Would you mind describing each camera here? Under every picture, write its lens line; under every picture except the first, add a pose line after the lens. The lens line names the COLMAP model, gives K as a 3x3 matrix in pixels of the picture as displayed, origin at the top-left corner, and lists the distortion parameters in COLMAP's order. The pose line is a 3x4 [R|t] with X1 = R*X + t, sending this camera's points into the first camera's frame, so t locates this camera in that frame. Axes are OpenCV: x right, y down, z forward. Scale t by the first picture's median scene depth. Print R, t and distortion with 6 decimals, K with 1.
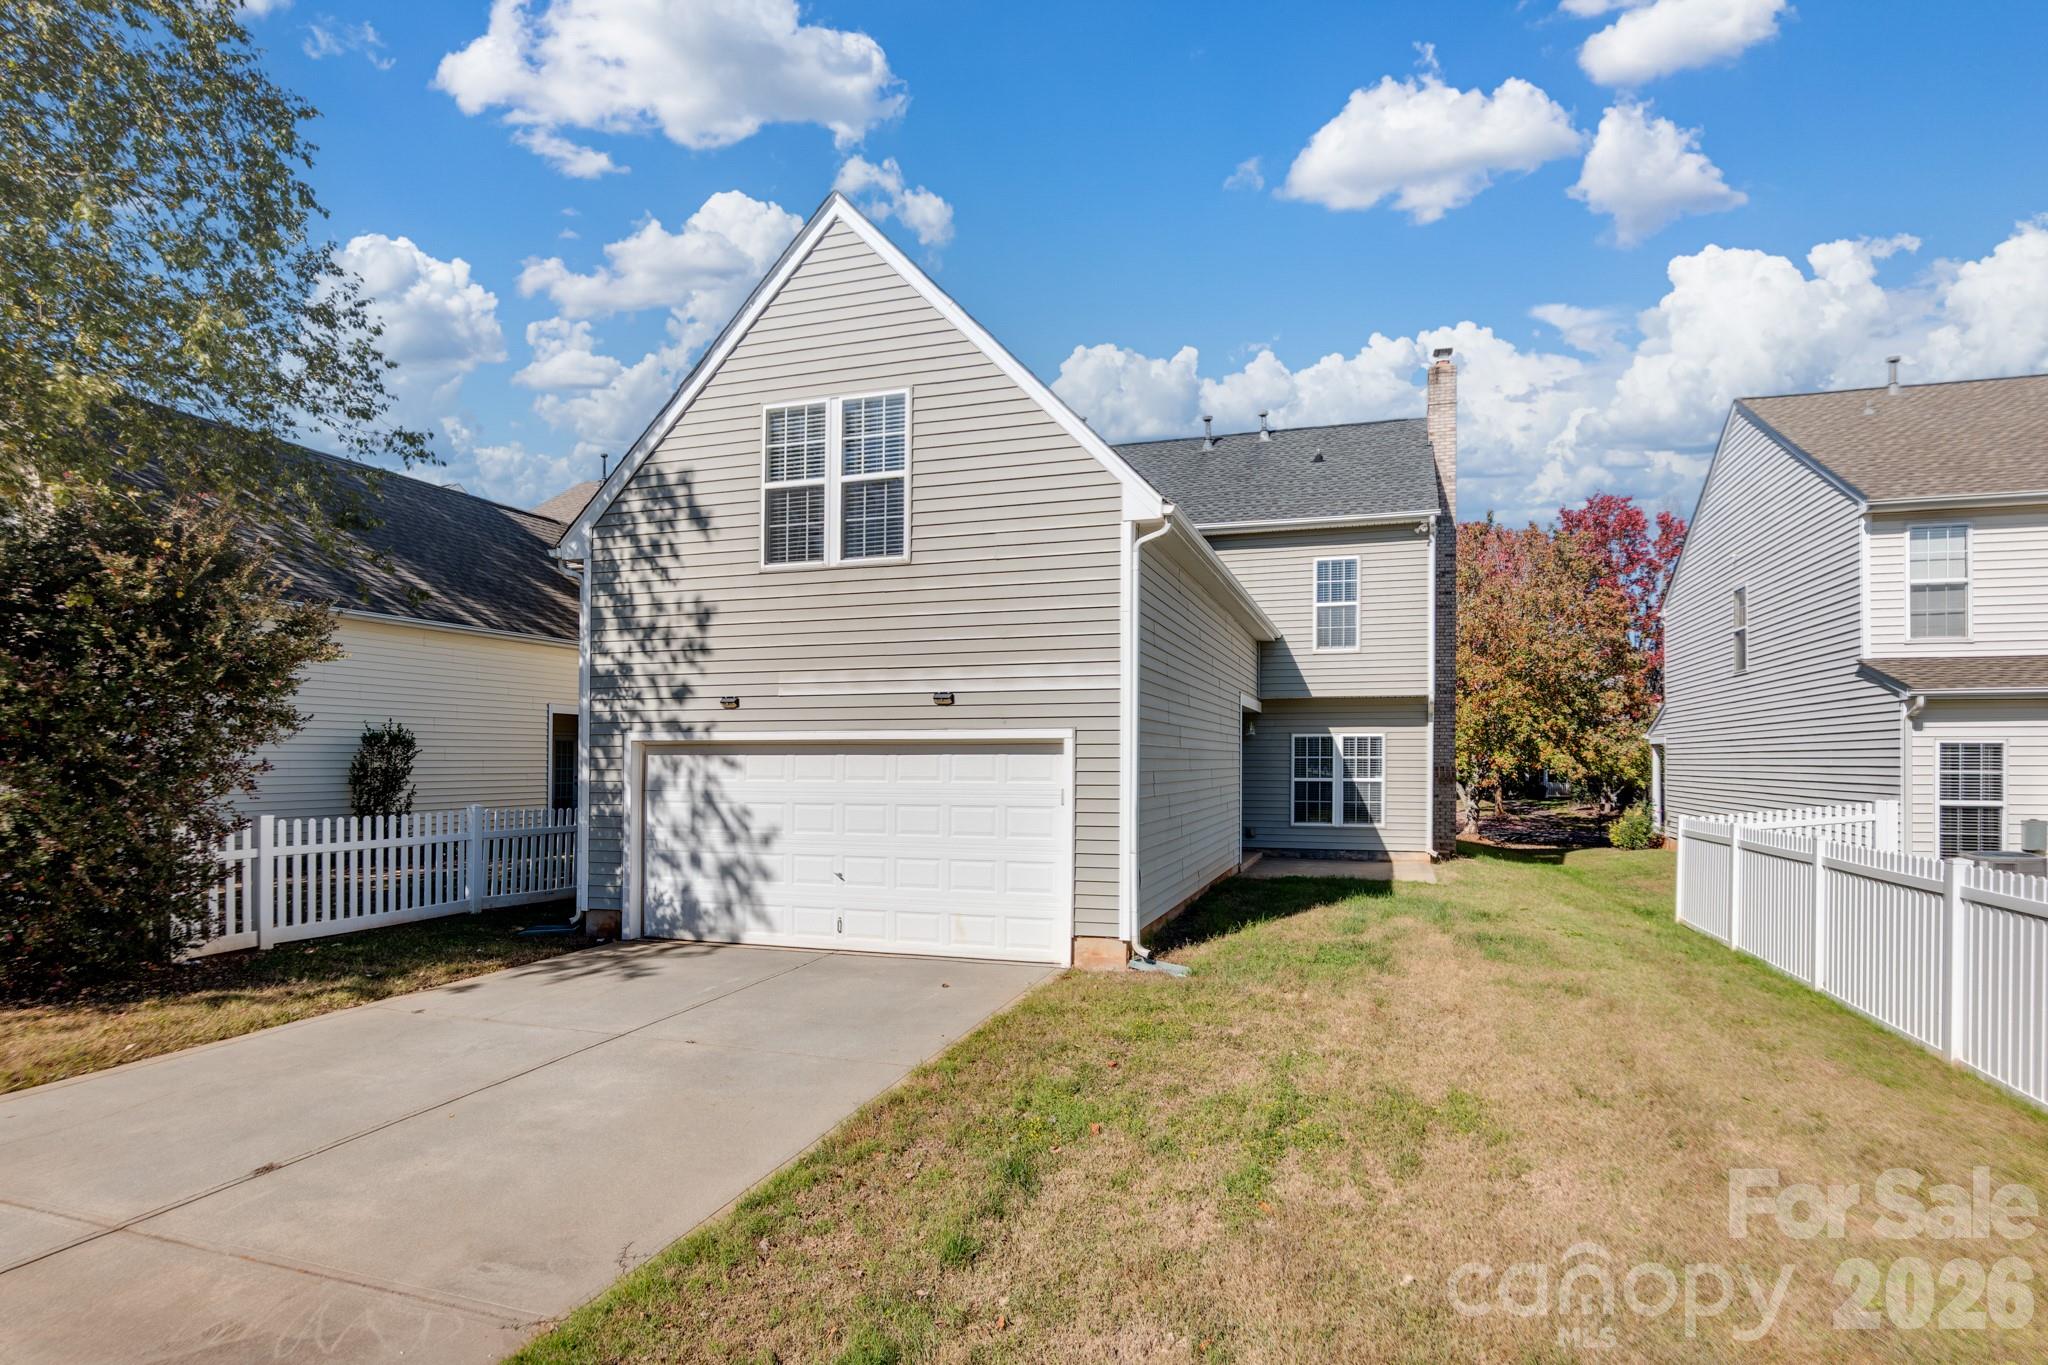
lens RADIAL K [[1047.0, 0, 1031.2], [0, 1047.0, 761.9], [0, 0, 1]] dist [-0.024564, 0.000700]
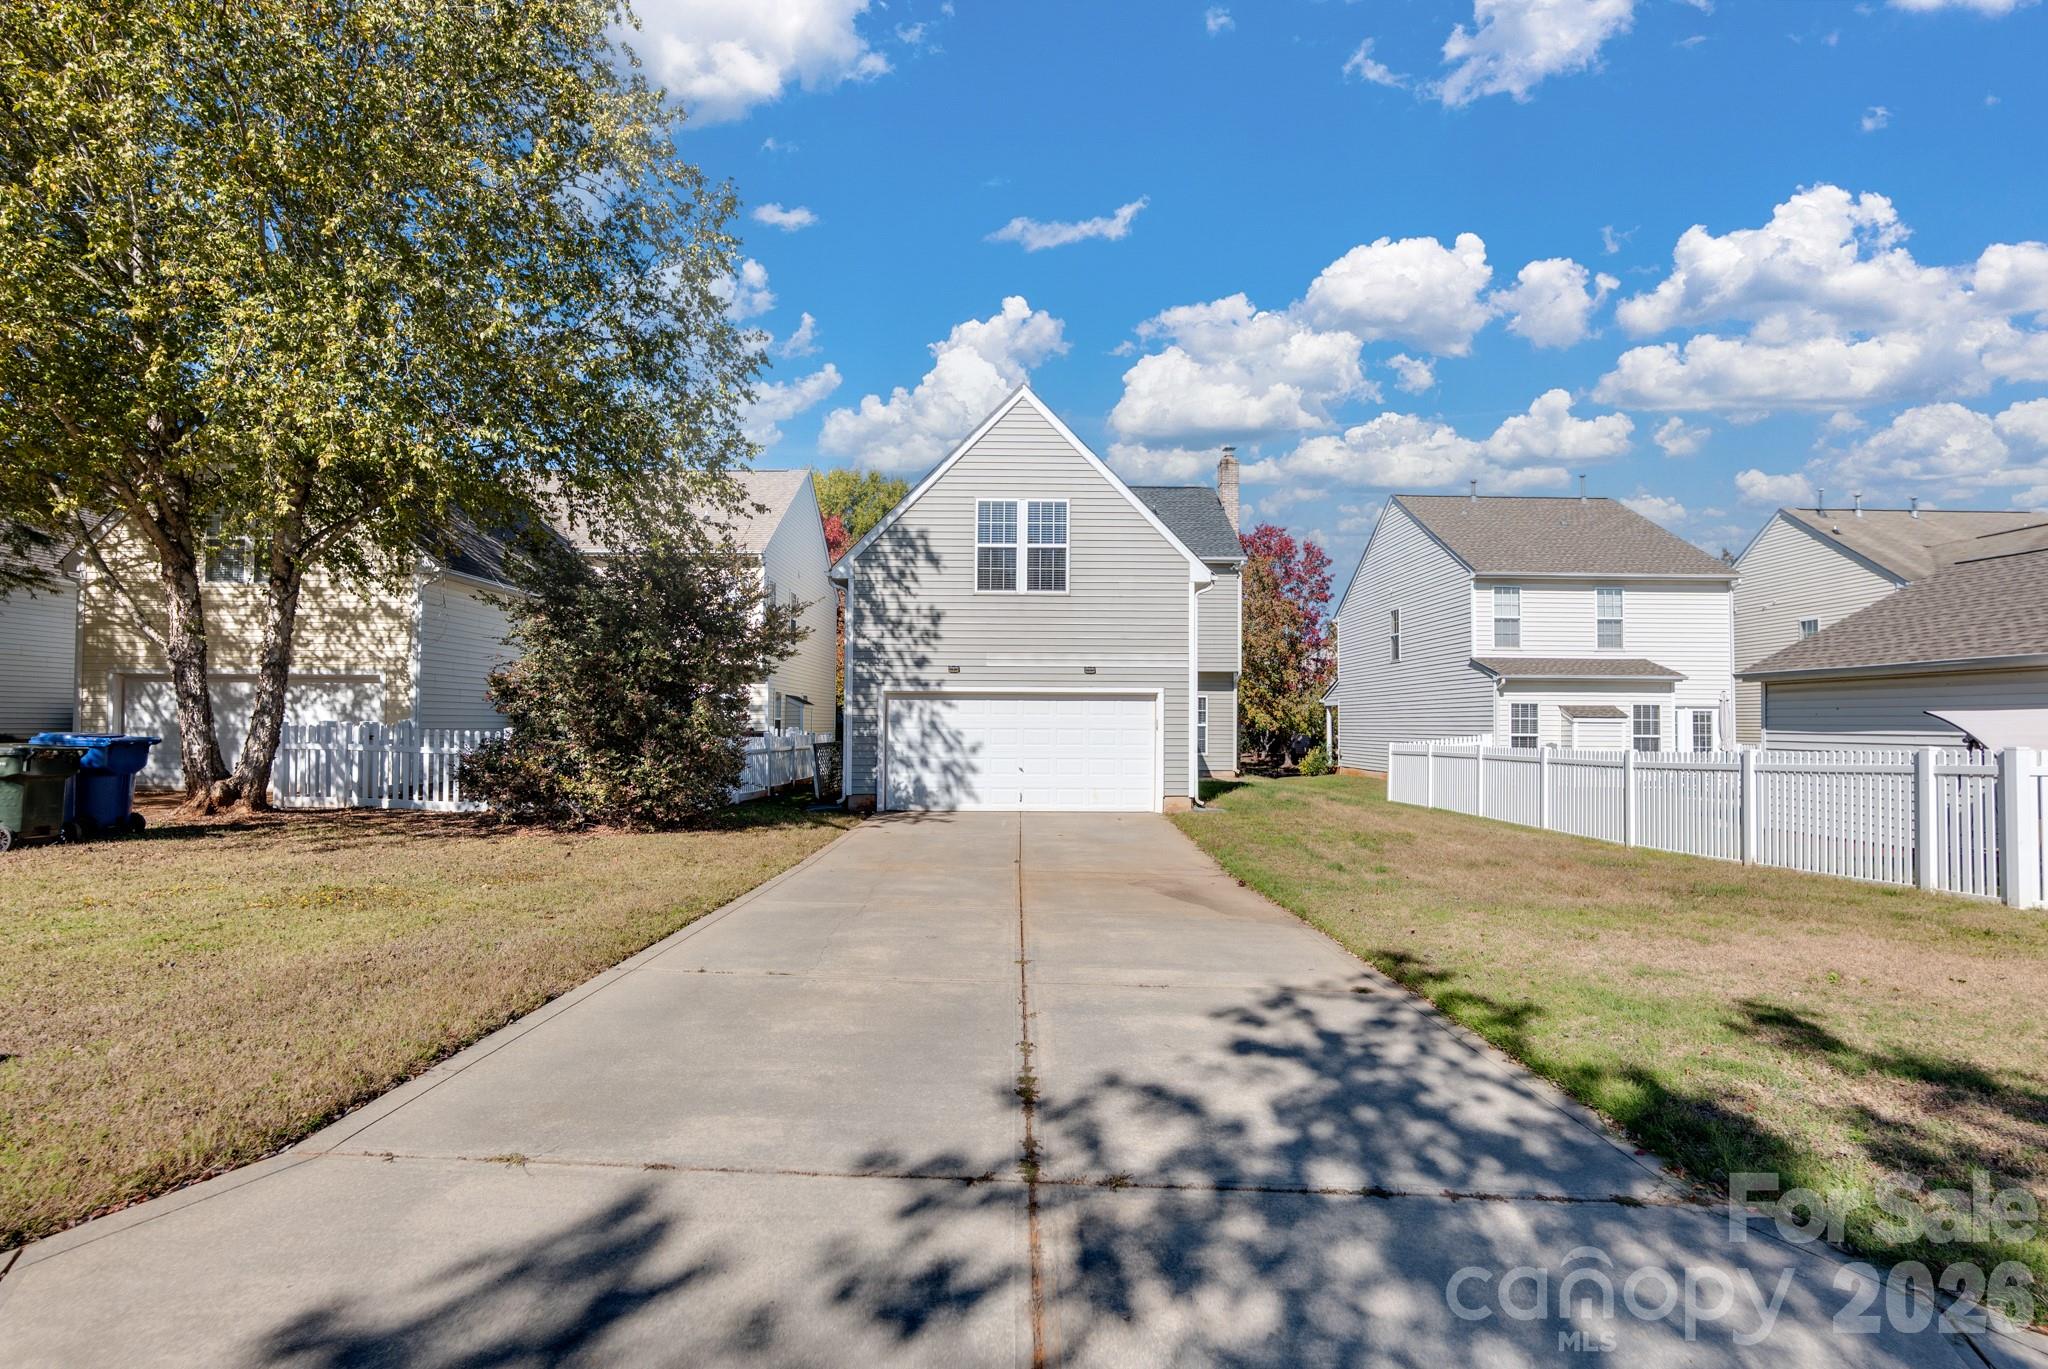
lens RADIAL K [[987.1, 0, 1022.0], [0, 987.1, 694.5], [0, 0, 1]] dist [-0.017096, -0.000126]
pose [[0.950832, 0.015613, 0.309314, -0.665802], [-0.006506, 0.999515, -0.030453, 0.032638], [-0.309639, 0.026943, 0.950472, -0.556025]]
